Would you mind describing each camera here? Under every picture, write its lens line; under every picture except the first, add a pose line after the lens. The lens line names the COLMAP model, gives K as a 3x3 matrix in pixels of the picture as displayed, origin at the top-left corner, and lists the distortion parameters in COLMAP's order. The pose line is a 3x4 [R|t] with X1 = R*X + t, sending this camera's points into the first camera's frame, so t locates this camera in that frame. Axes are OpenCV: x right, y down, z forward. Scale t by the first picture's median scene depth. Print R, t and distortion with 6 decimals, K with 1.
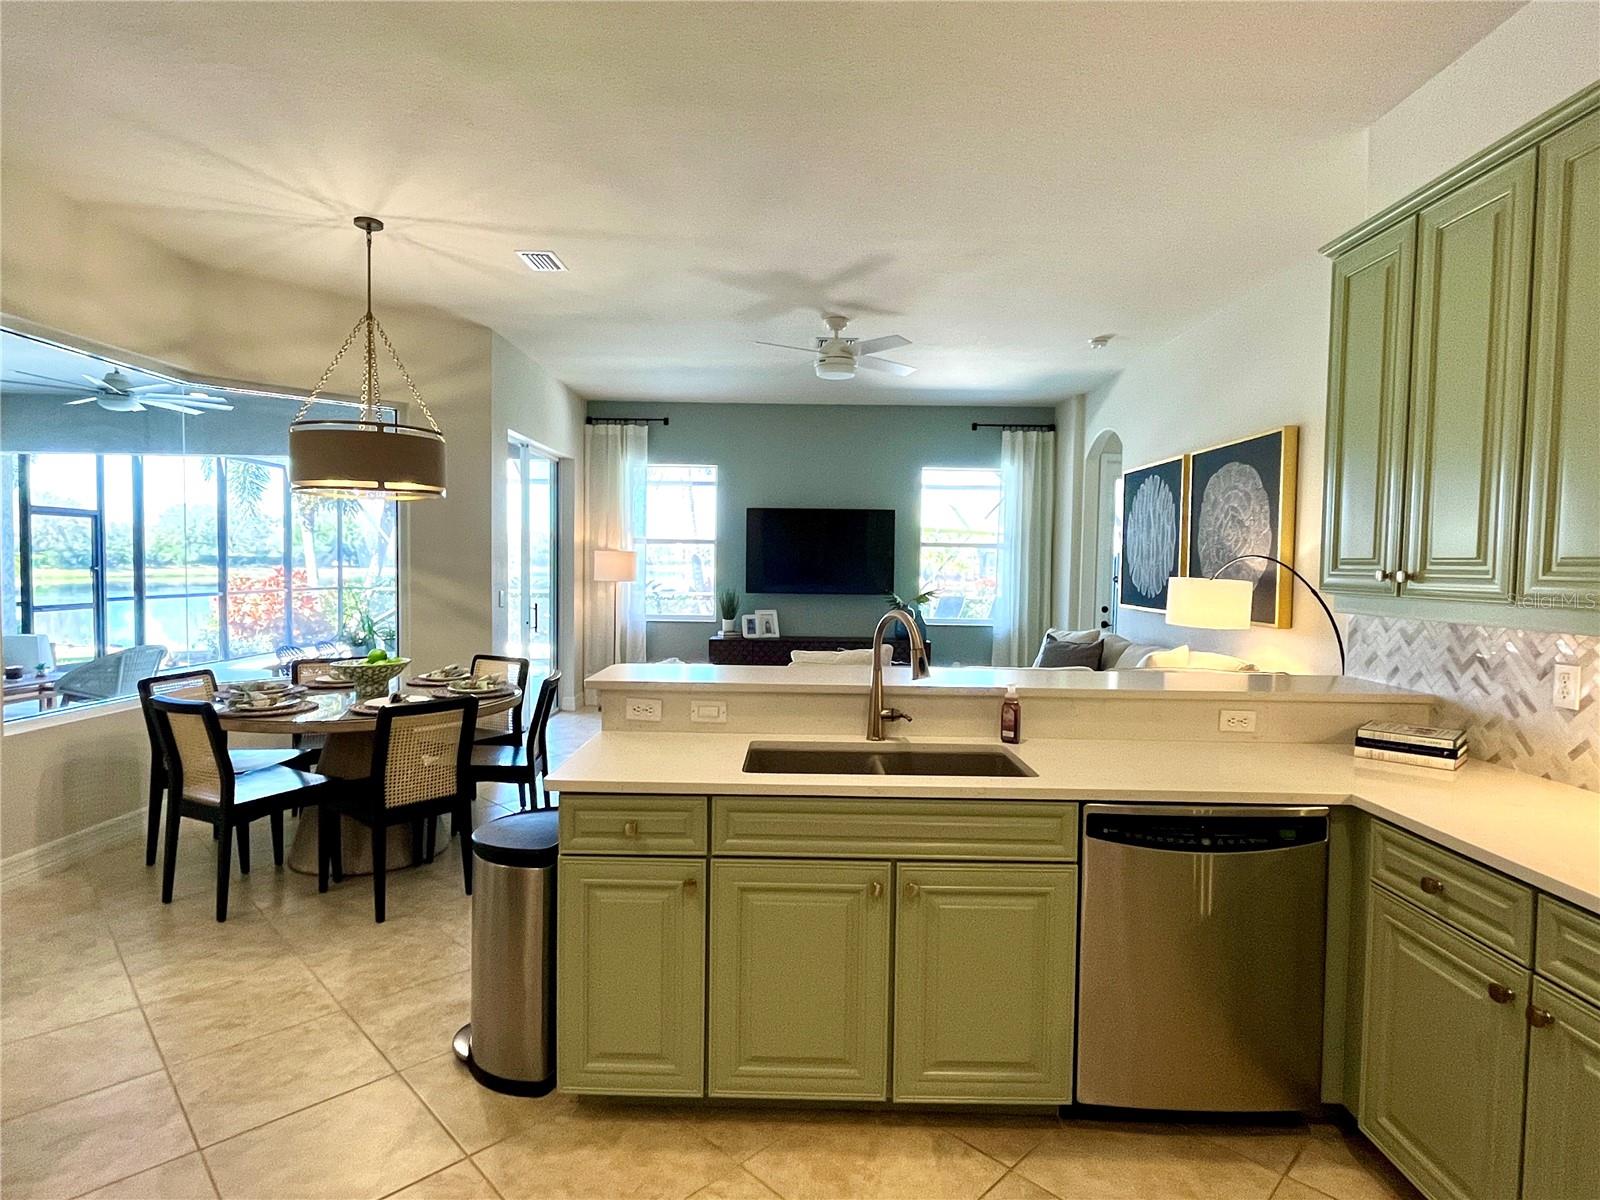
lens RADIAL K [[833.6, 0, 809.9], [0, 833.6, 593.9], [0, 0, 1]] dist [0.002508, 0.000220]
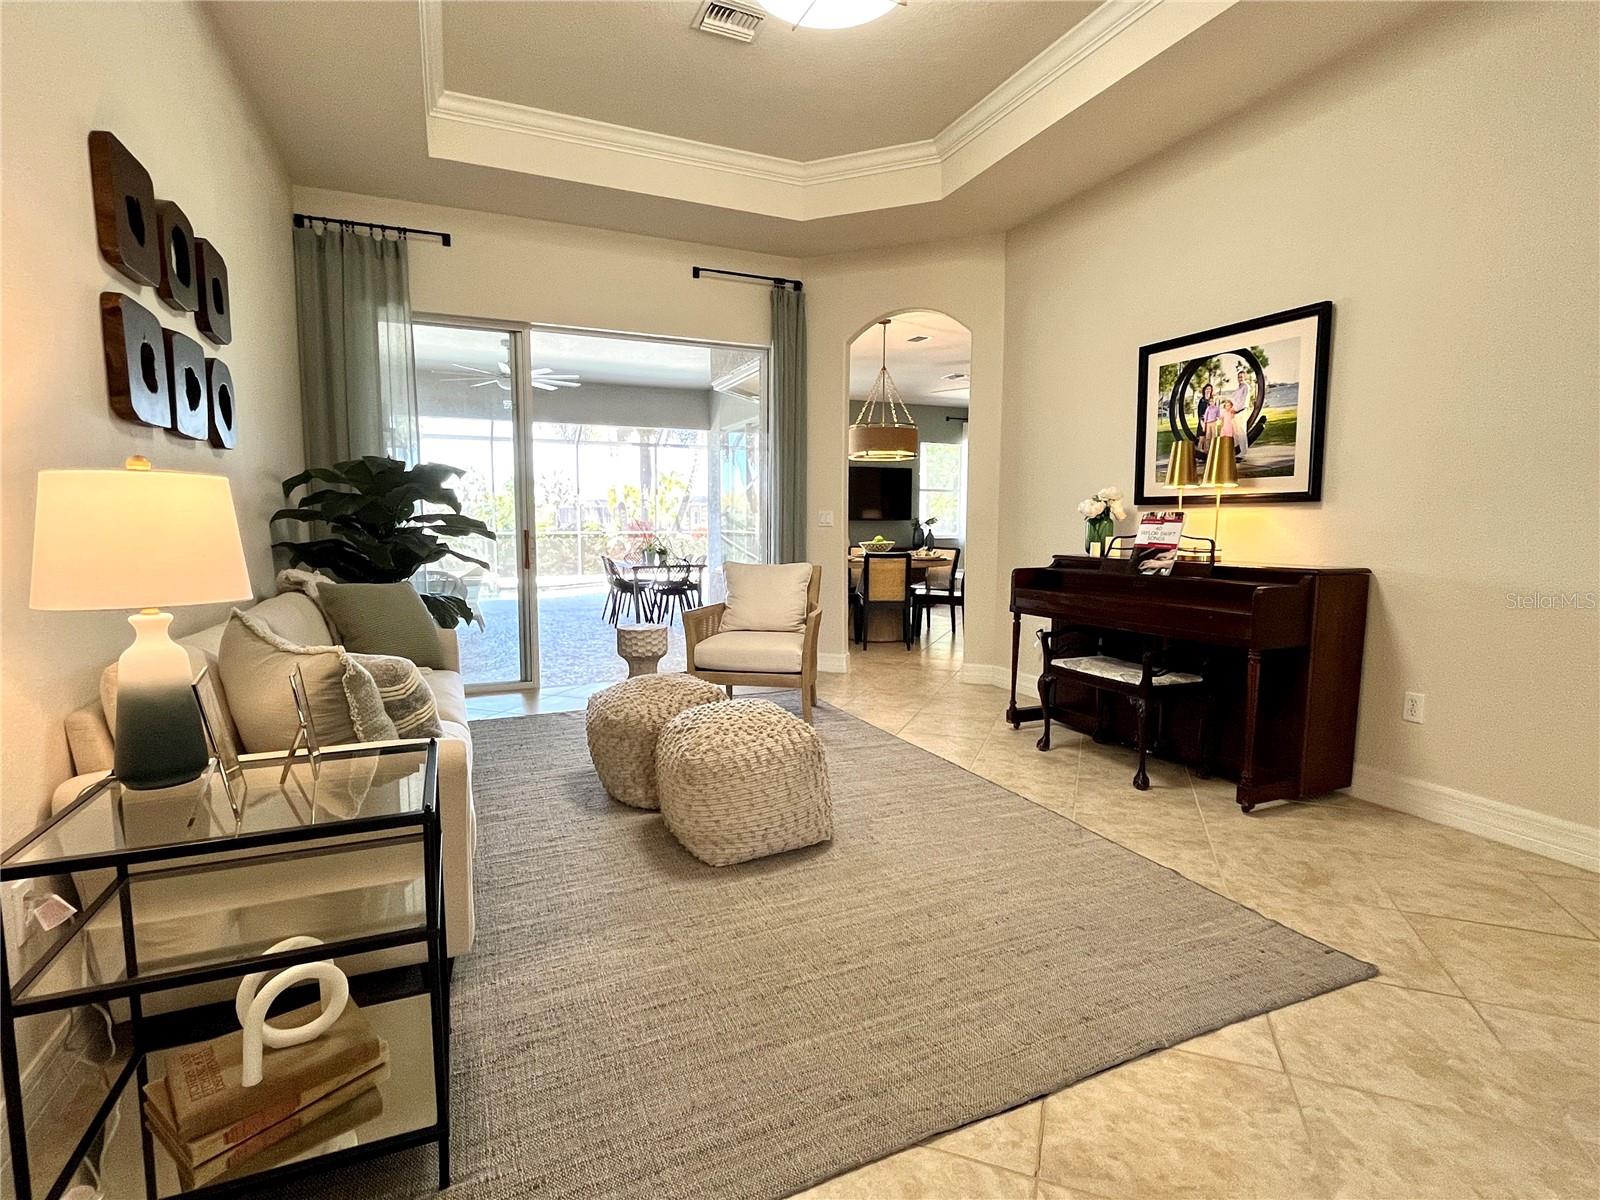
lens RADIAL K [[785.6, 0, 794.9], [0, 785.6, 596.4], [0, 0, 1]] dist [-0.003266, -0.000398]
pose [[0.920844, -0.047206, 0.387062, -0.730610], [0.022983, 0.997490, 0.066976, 0.041365], [-0.389253, -0.052778, 0.919618, -0.331474]]
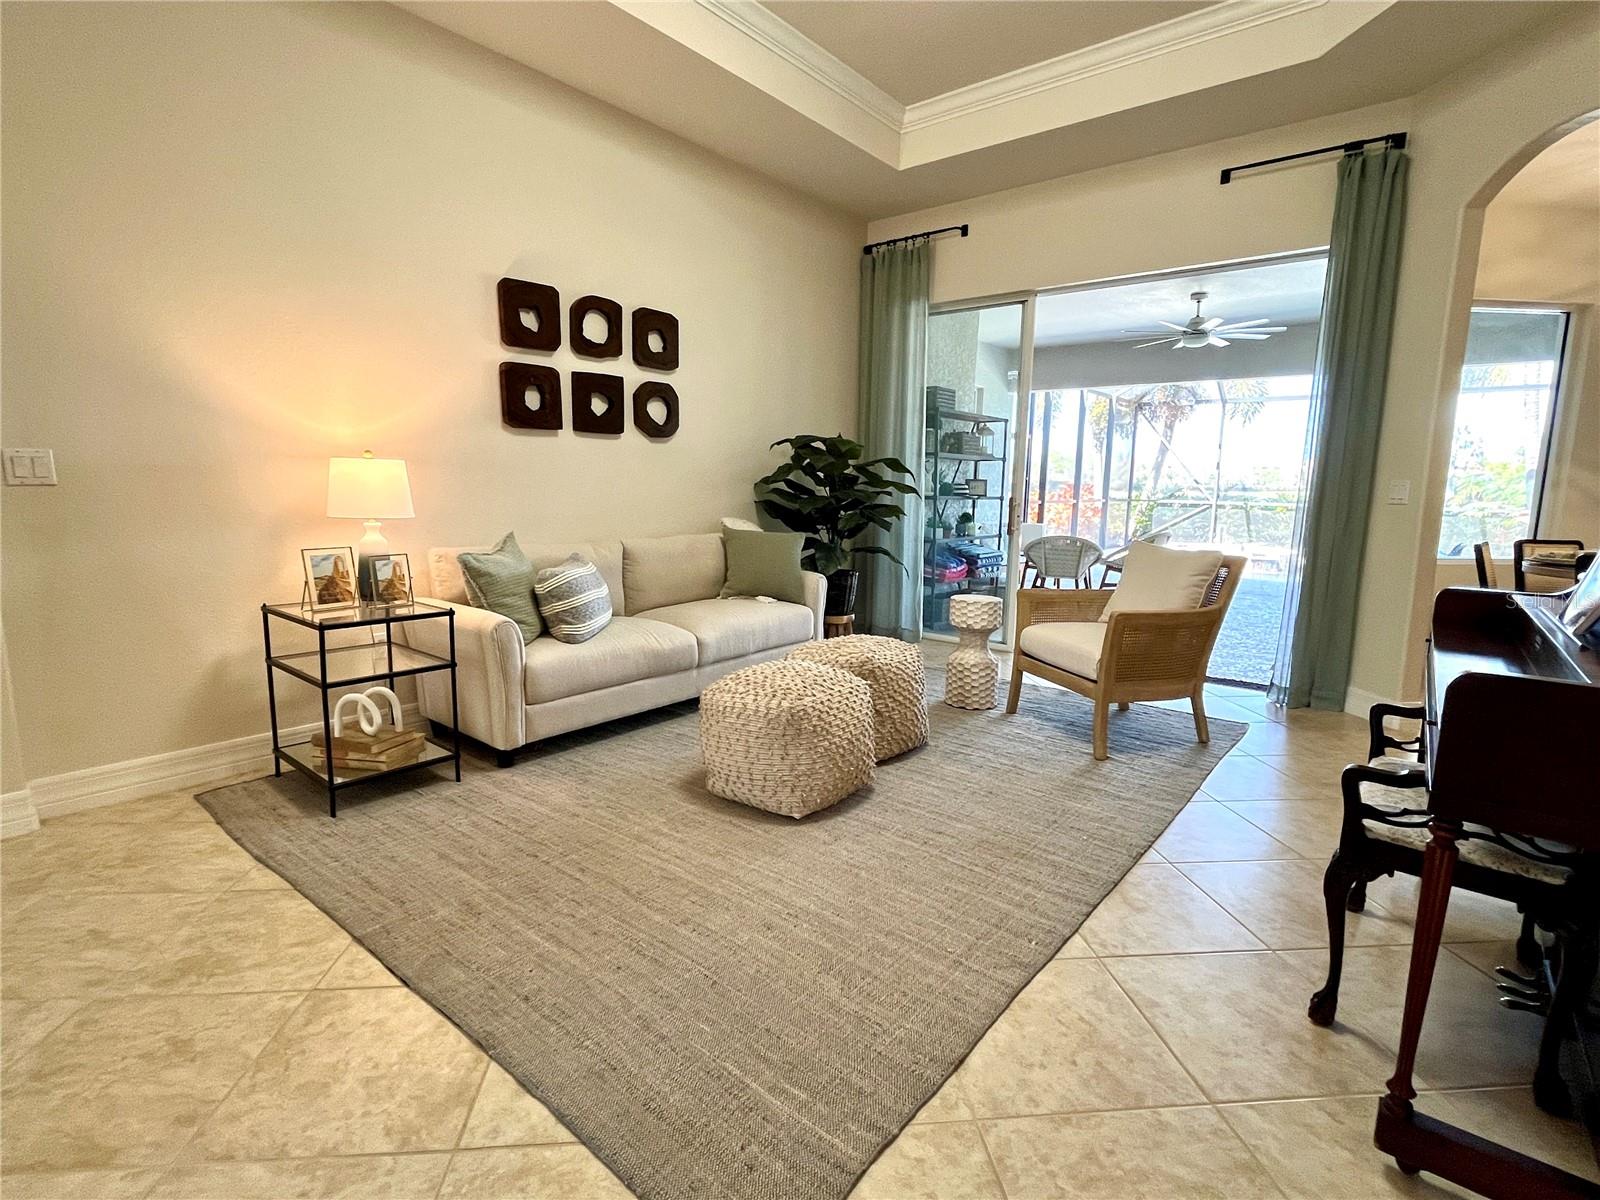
lens RADIAL K [[785.6, 0, 794.9], [0, 785.6, 596.4], [0, 0, 1]] dist [-0.003266, -0.000398]
pose [[0.759415, 0.096537, -0.643405, -0.400435], [-0.032233, 0.993299, 0.110990, 0.040439], [0.649807, -0.063549, 0.757438, -0.276617]]
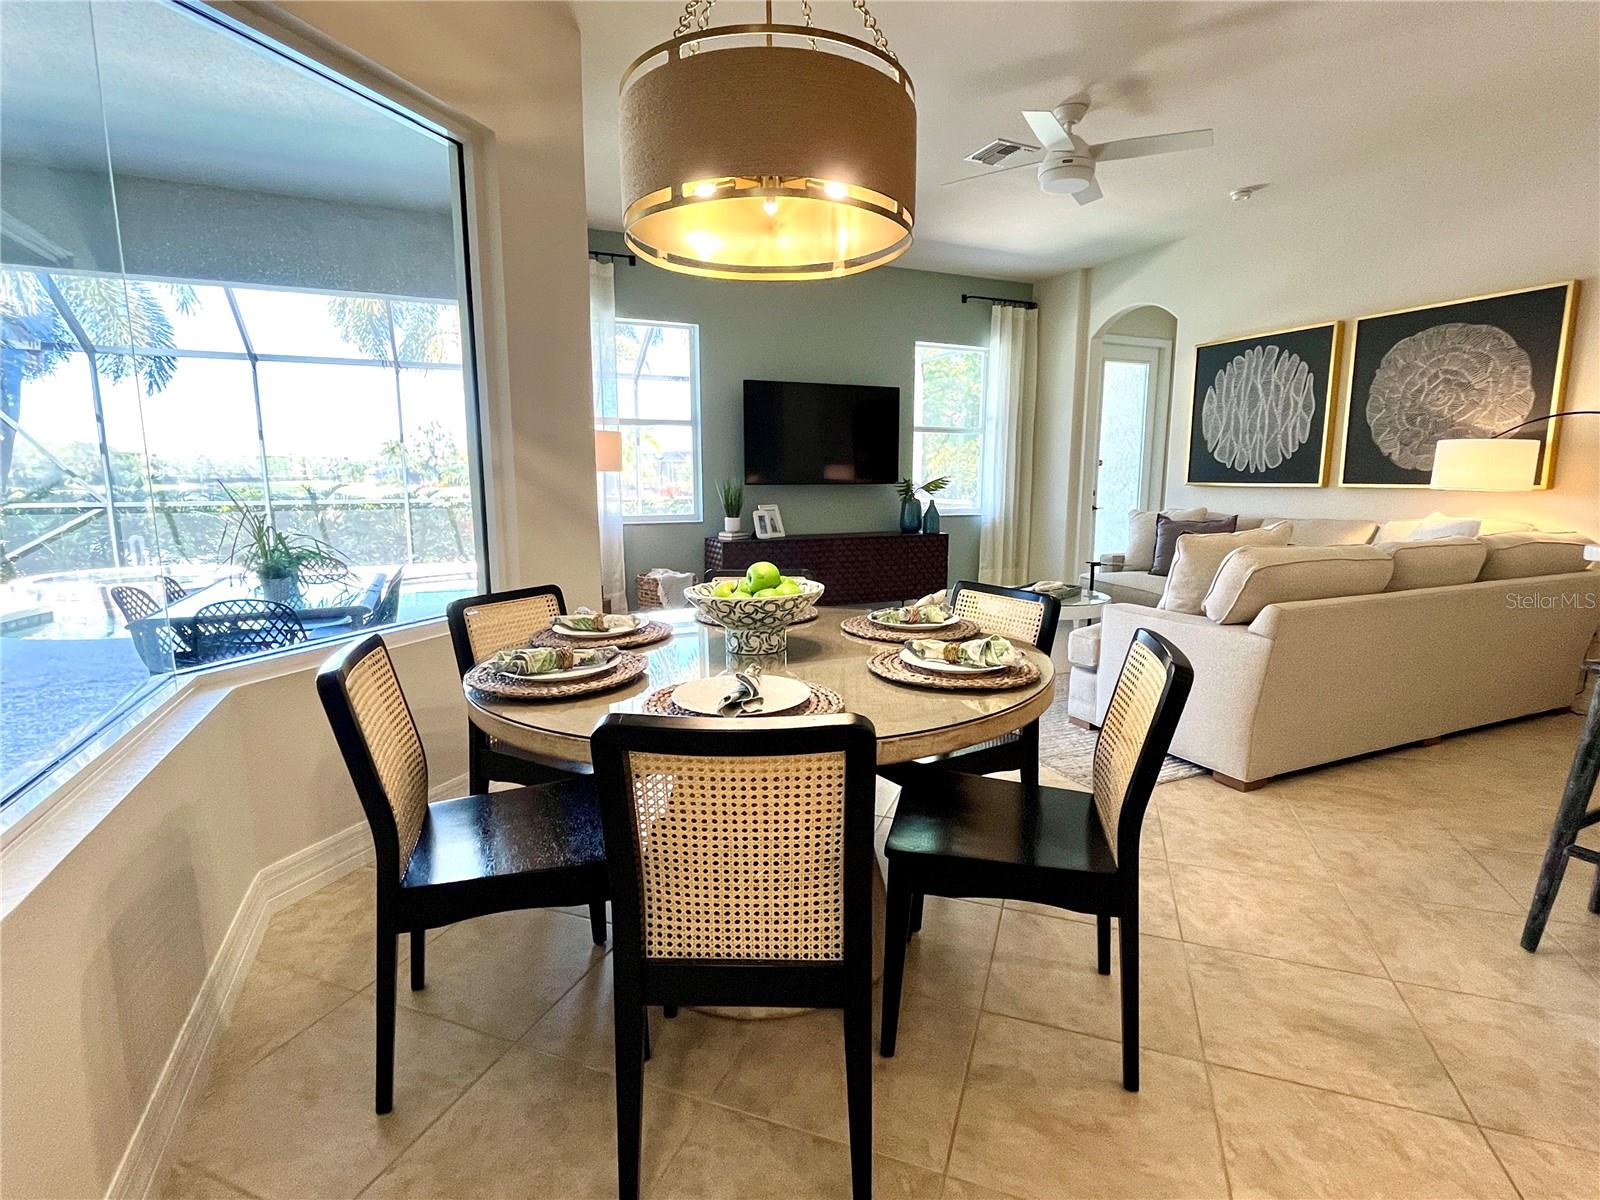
lens RADIAL K [[785.6, 0, 794.9], [0, 785.6, 596.4], [0, 0, 1]] dist [-0.003266, -0.000398]
pose [[0.917663, -0.072560, 0.390678, -0.356040], [0.027630, 0.992458, 0.119427, 0.017562], [-0.396397, -0.098800, 0.912748, 0.268016]]
